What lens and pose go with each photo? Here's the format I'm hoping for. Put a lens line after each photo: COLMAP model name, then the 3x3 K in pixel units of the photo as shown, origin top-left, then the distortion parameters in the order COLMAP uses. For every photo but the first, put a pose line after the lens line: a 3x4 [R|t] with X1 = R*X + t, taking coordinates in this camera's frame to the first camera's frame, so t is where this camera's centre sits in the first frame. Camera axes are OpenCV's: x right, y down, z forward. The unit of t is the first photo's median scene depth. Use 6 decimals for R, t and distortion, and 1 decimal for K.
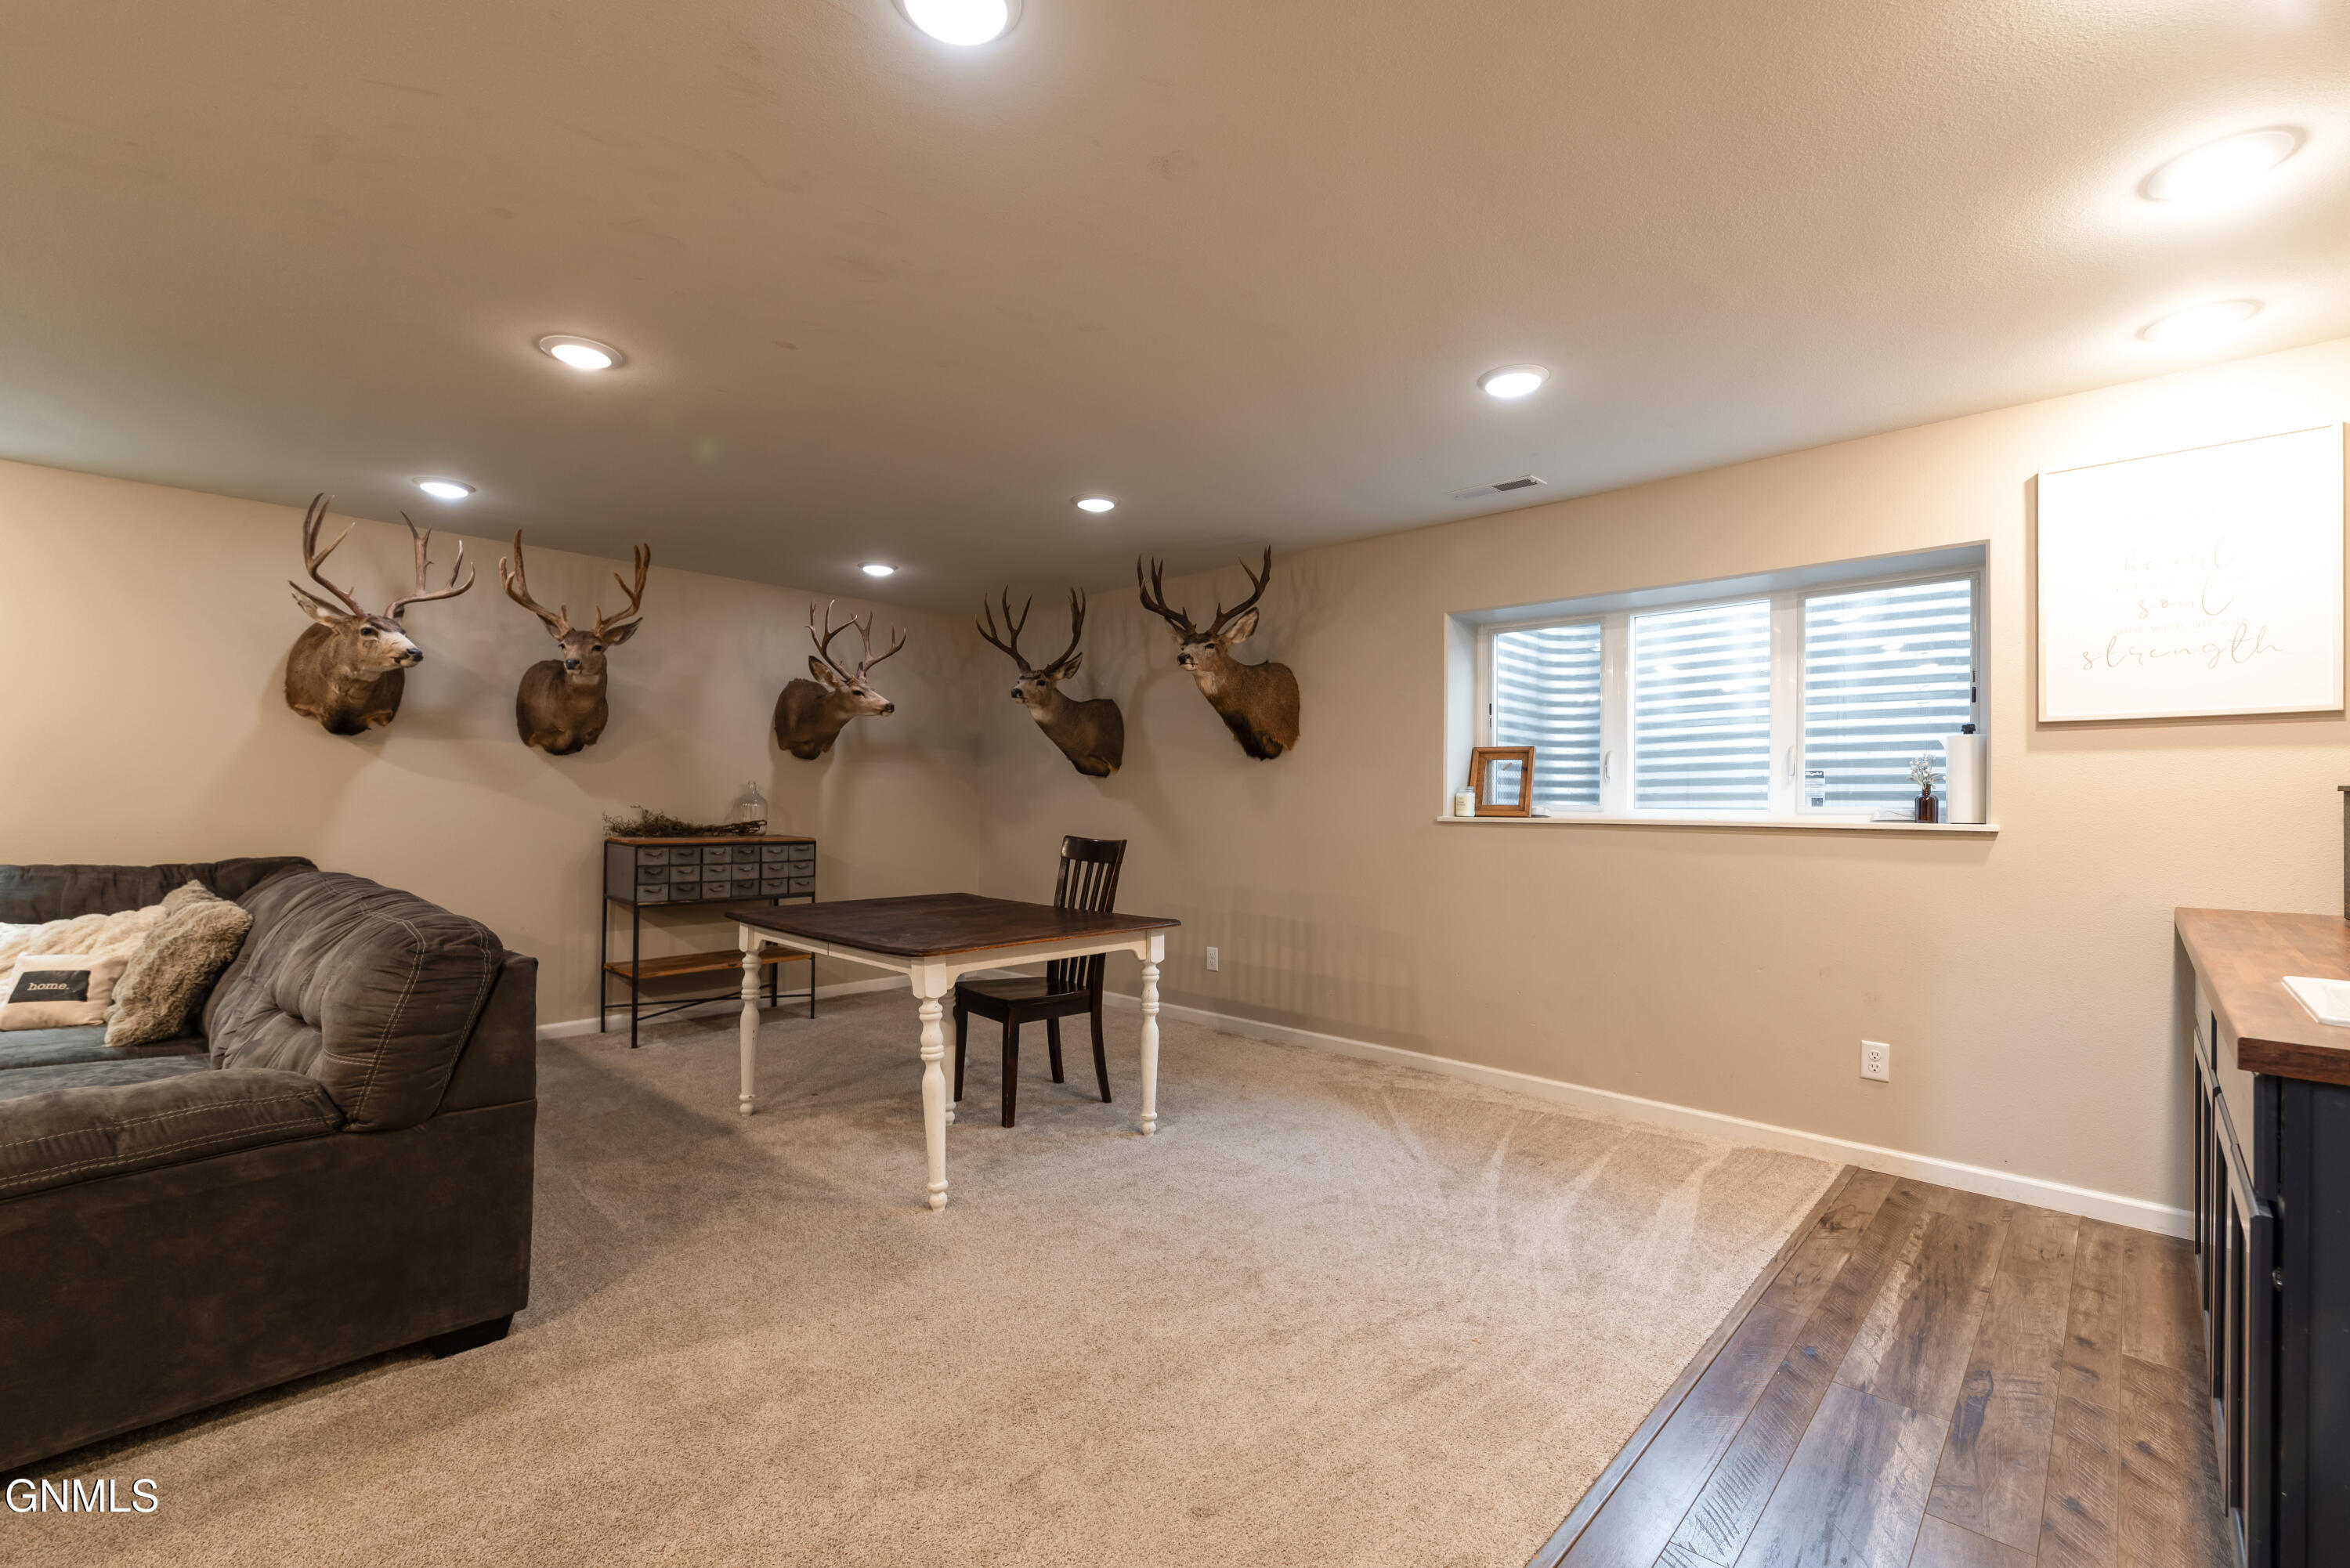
lens RADIAL K [[1007.4, 0, 1195.5], [0, 1007.4, 792.1], [0, 0, 1]] dist [0.000213, -0.000326]
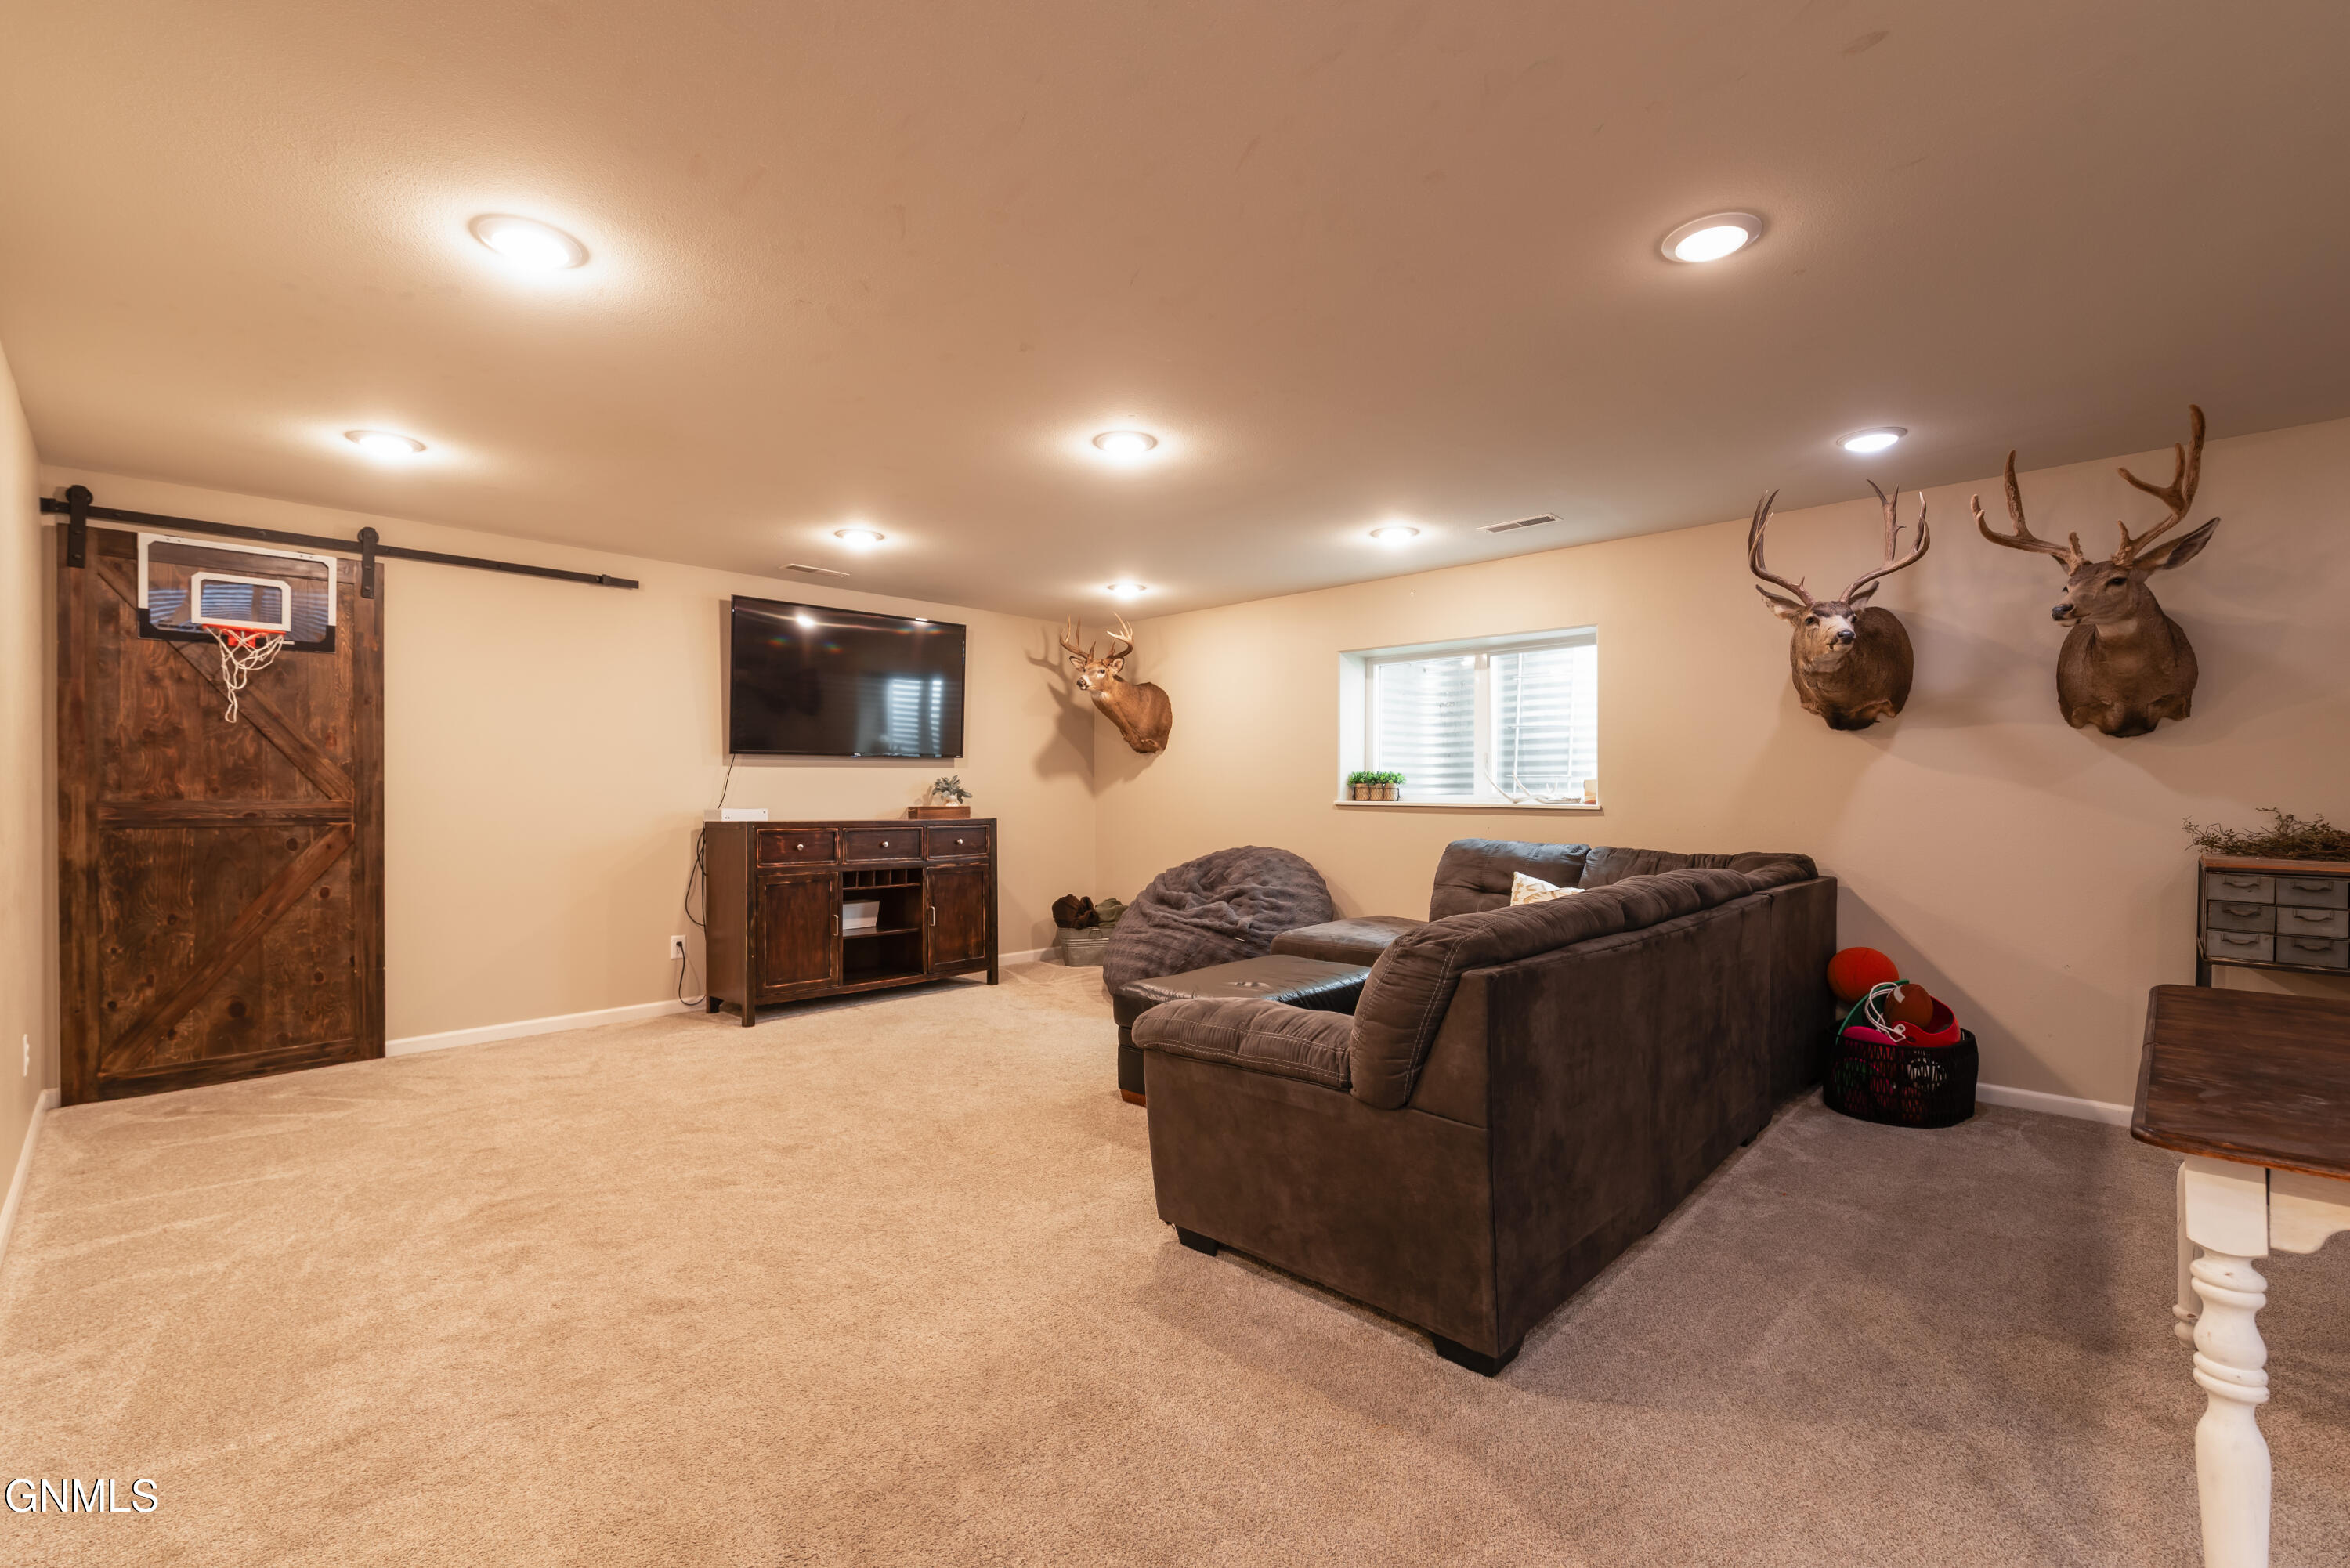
lens RADIAL K [[1007.4, 0, 1168.3], [0, 1007.4, 789.1], [0, 0, 1]] dist [0.000213, -0.000326]
pose [[-0.026270, -0.004625, -0.999644, 0.166388], [0.005167, 0.999975, -0.004763, 0.001146], [0.999642, -0.005290, -0.026245, 0.478236]]
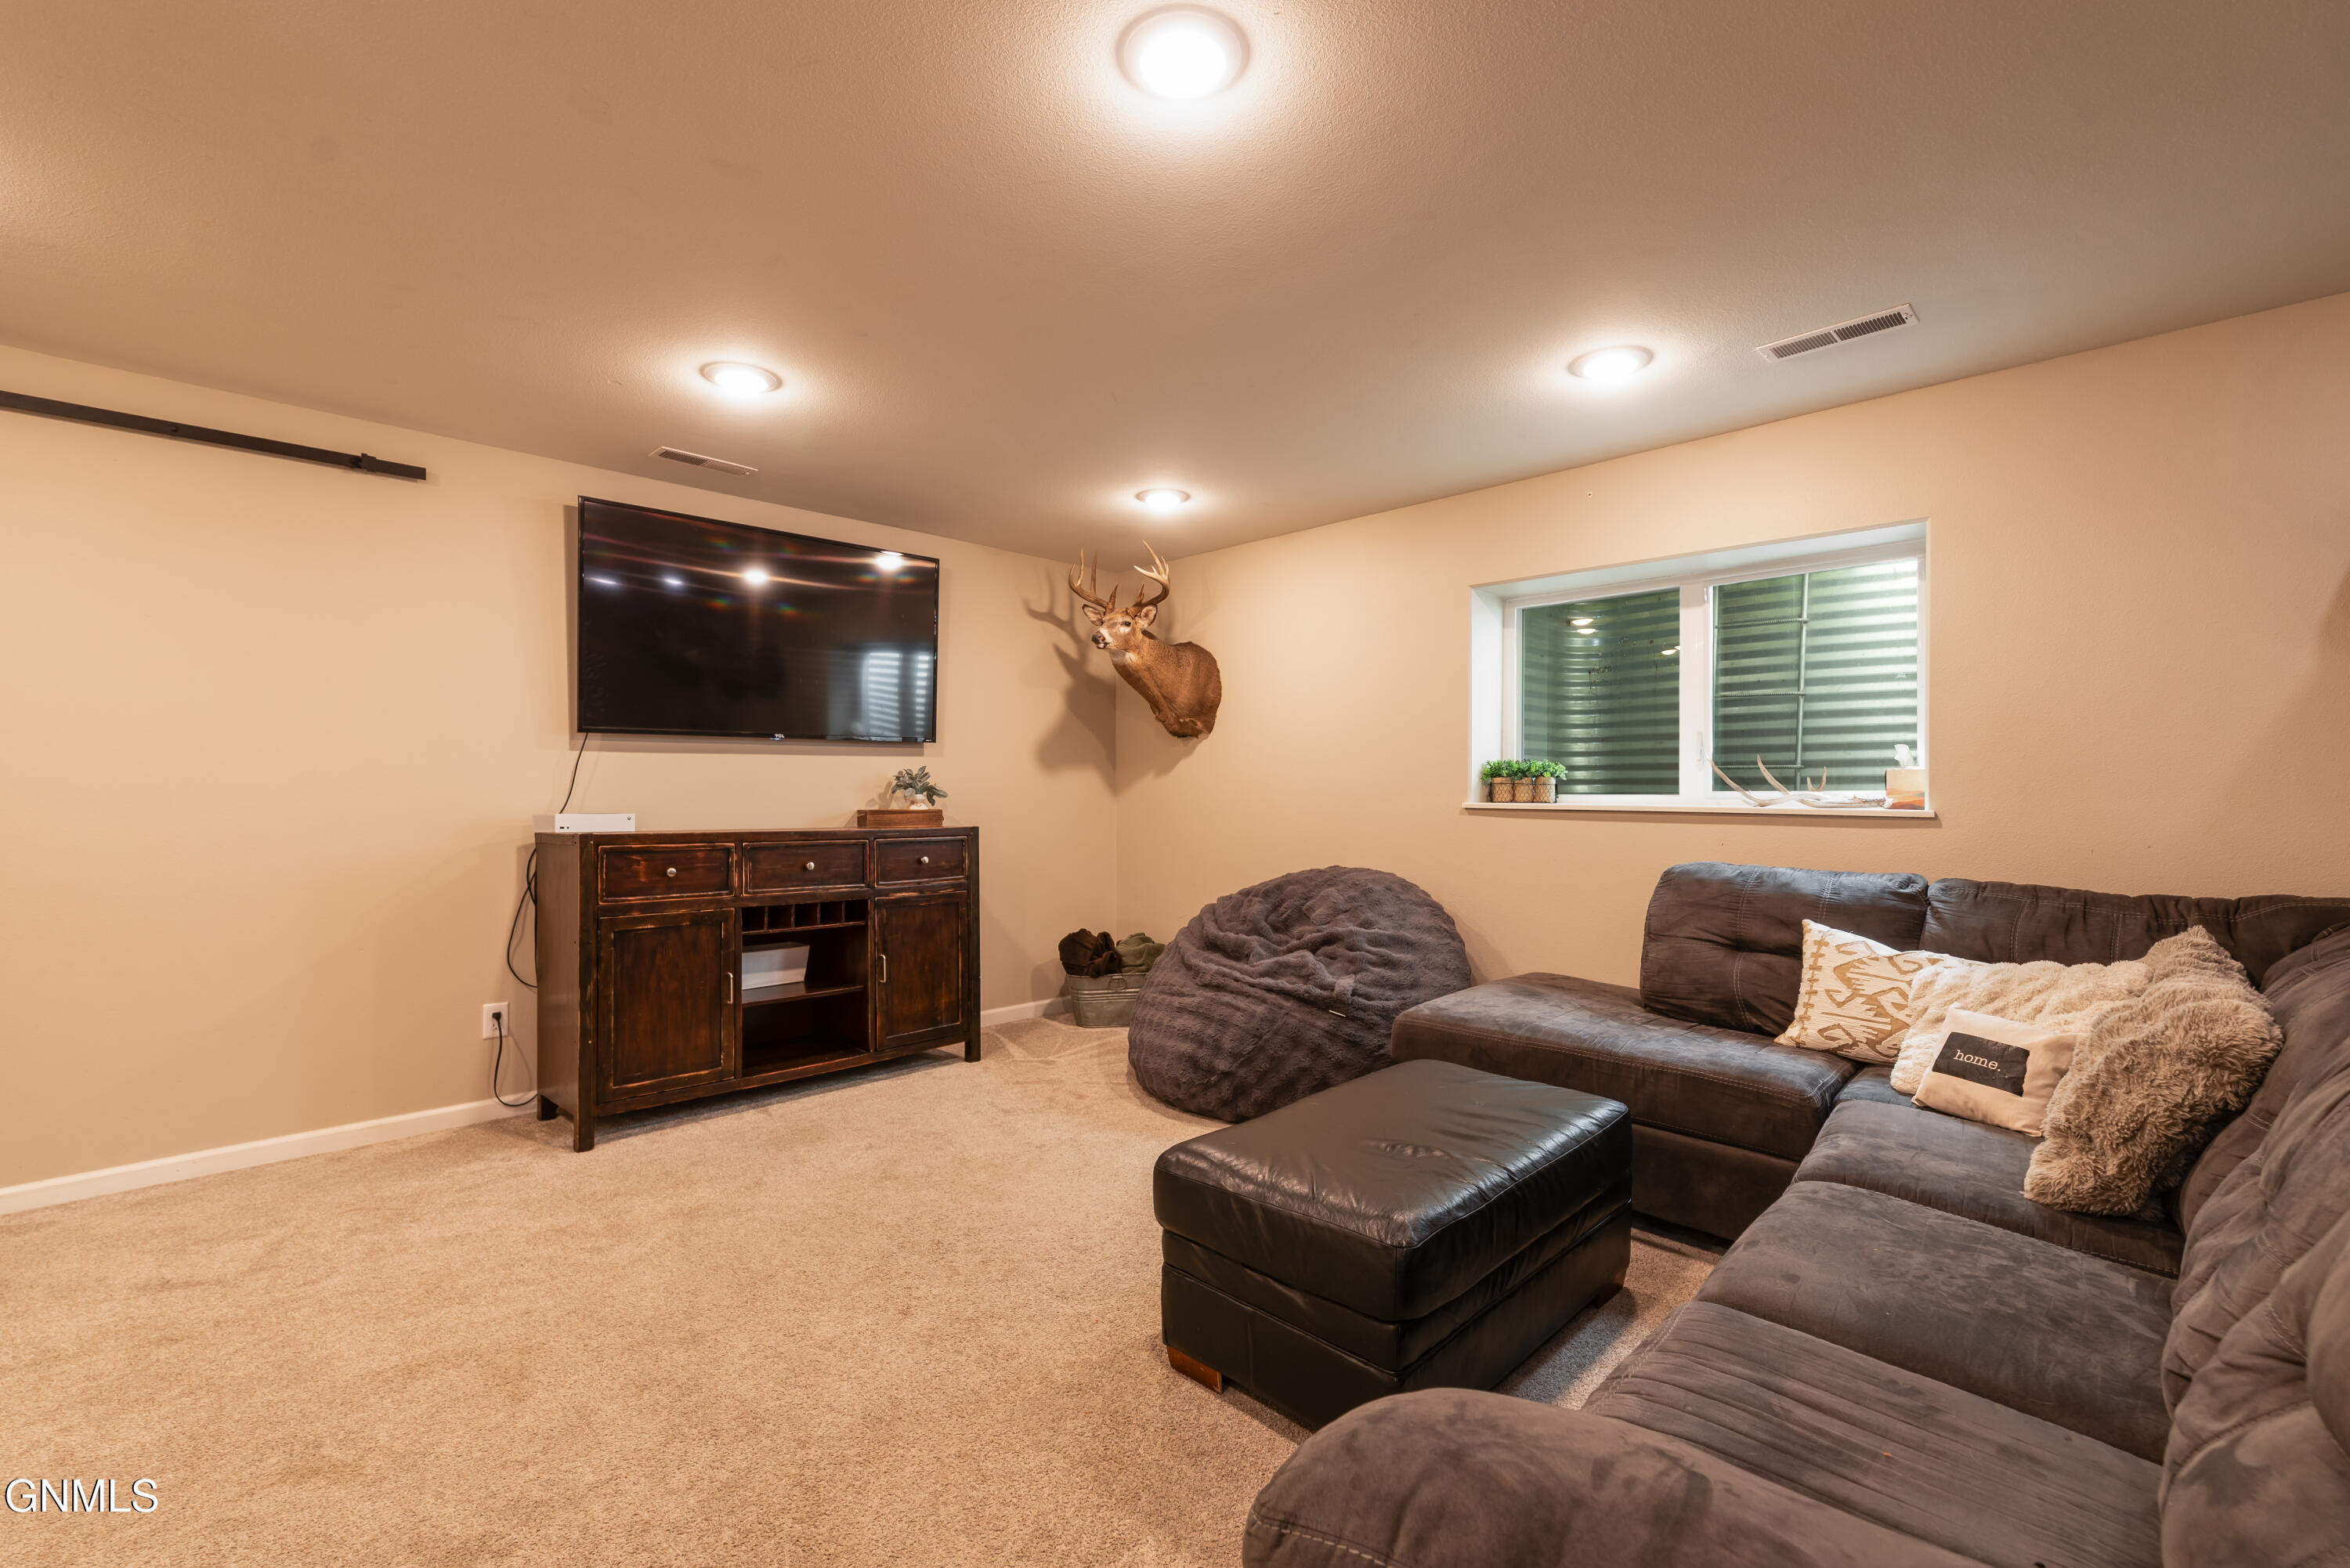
lens RADIAL K [[1007.4, 0, 1173.5], [0, 1007.4, 797.4], [0, 0, 1]] dist [0.000213, -0.000326]
pose [[-0.041150, 0.004028, -0.999145, -0.371279], [0.004441, 0.999983, 0.003848, 0.002343], [0.999143, -0.004279, -0.041168, 0.422660]]
